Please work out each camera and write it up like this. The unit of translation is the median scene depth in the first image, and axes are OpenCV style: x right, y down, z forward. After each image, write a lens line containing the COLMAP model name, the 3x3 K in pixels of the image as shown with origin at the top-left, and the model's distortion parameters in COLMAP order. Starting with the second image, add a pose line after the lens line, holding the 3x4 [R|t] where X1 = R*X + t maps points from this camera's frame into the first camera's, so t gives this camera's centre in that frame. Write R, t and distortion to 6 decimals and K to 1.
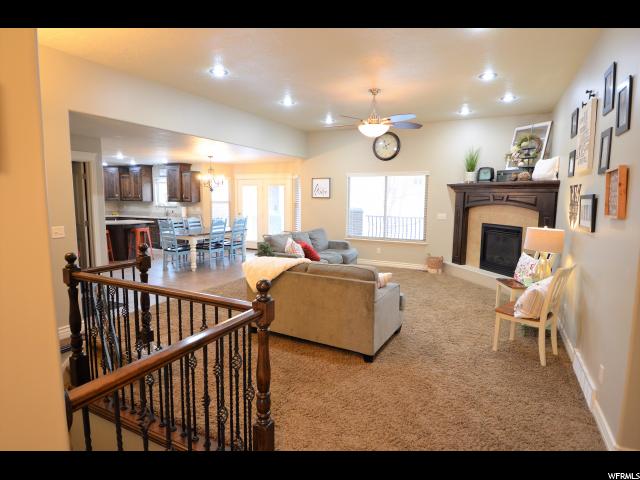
lens RADIAL K [[352.7, 0, 326.8], [0, 352.7, 233.7], [0, 0, 1]] dist [0.027414, -0.037441]
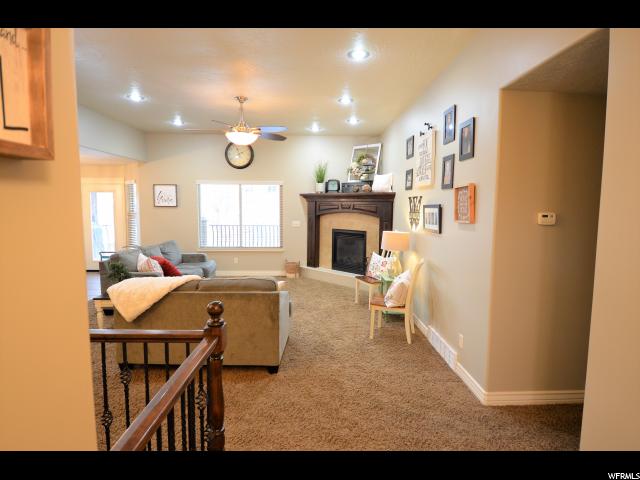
lens RADIAL K [[350.1, 0, 326.9], [0, 350.1, 237.2], [0, 0, 1]] dist [0.039268, -0.058352]
pose [[0.882248, -0.045226, 0.468607, -0.120343], [0.050469, 0.998725, 0.001369, -0.007365], [-0.468071, 0.022442, 0.883406, 0.029839]]
